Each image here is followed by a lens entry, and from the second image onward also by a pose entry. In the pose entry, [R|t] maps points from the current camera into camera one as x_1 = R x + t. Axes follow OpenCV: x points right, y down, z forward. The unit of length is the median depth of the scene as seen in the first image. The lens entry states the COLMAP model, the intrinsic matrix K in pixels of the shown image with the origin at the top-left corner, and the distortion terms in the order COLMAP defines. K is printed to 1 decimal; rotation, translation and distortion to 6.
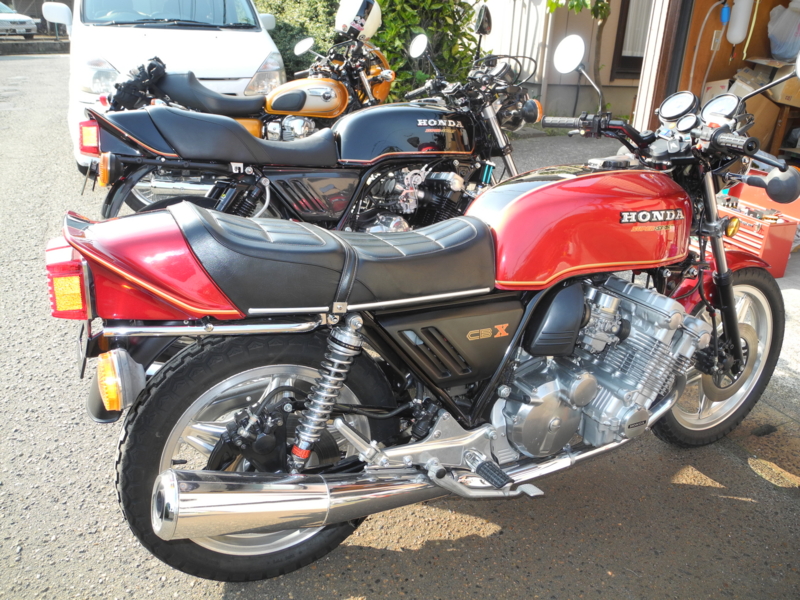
lens RADIAL K [[655.2, 0, 399.6], [0, 655.2, 310.1], [0, 0, 1]] dist [-0.143509, 0.116830]
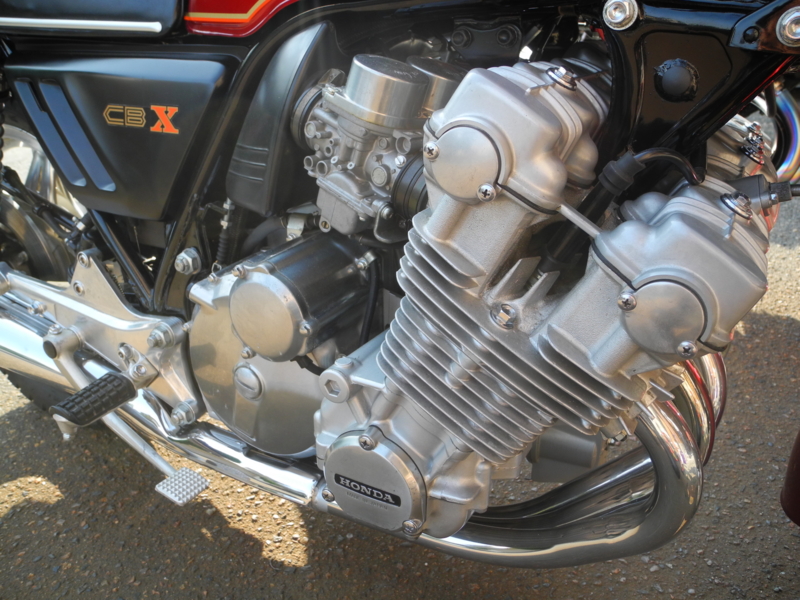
lens RADIAL K [[656.5, 0, 400.3], [0, 656.5, 320.4], [0, 0, 1]] dist [-0.151666, 0.140800]
pose [[0.566309, 0.311079, -0.763233, 0.538681], [-0.262643, 0.945872, 0.190641, 0.030226], [0.781225, 0.092496, 0.617358, 0.722188]]
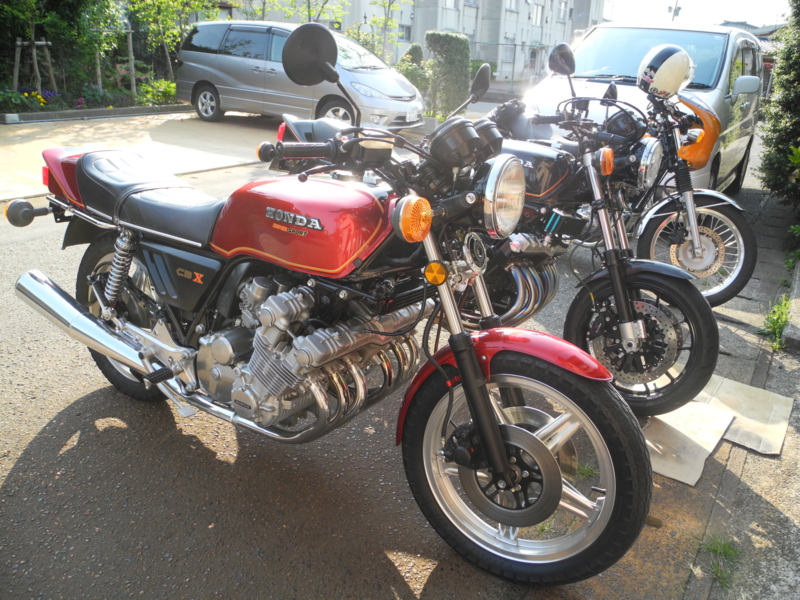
lens RADIAL K [[656.5, 0, 400.3], [0, 656.5, 320.4], [0, 0, 1]] dist [-0.151666, 0.140800]
pose [[0.519277, 0.293358, -0.802678, 1.202524], [-0.363022, 0.926005, 0.103581, -0.143842], [0.773670, 0.237603, 0.587349, 0.476565]]
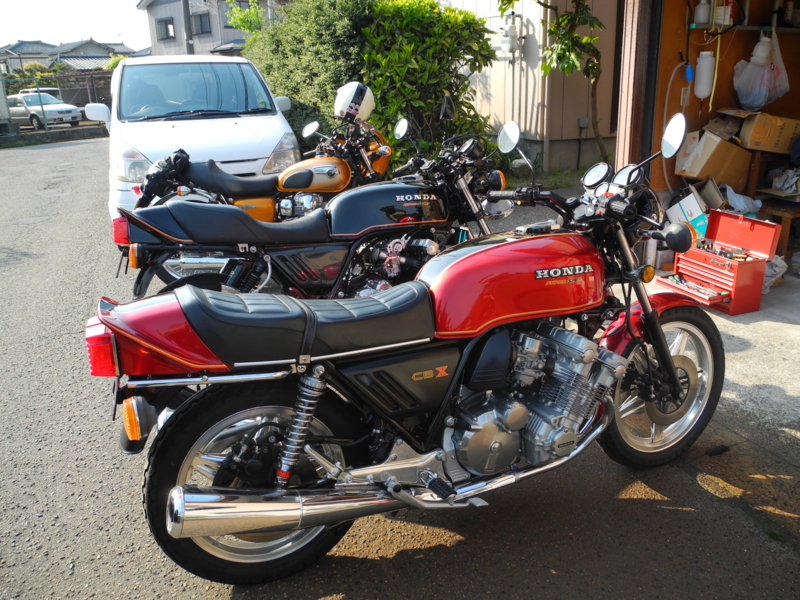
lens RADIAL K [[656.5, 0, 400.3], [0, 656.5, 320.4], [0, 0, 1]] dist [-0.151666, 0.140800]
pose [[0.996520, -0.055565, -0.062124, 0.133863], [0.051291, 0.996339, -0.068398, 0.013047], [0.065698, 0.064974, 0.995722, -0.213584]]
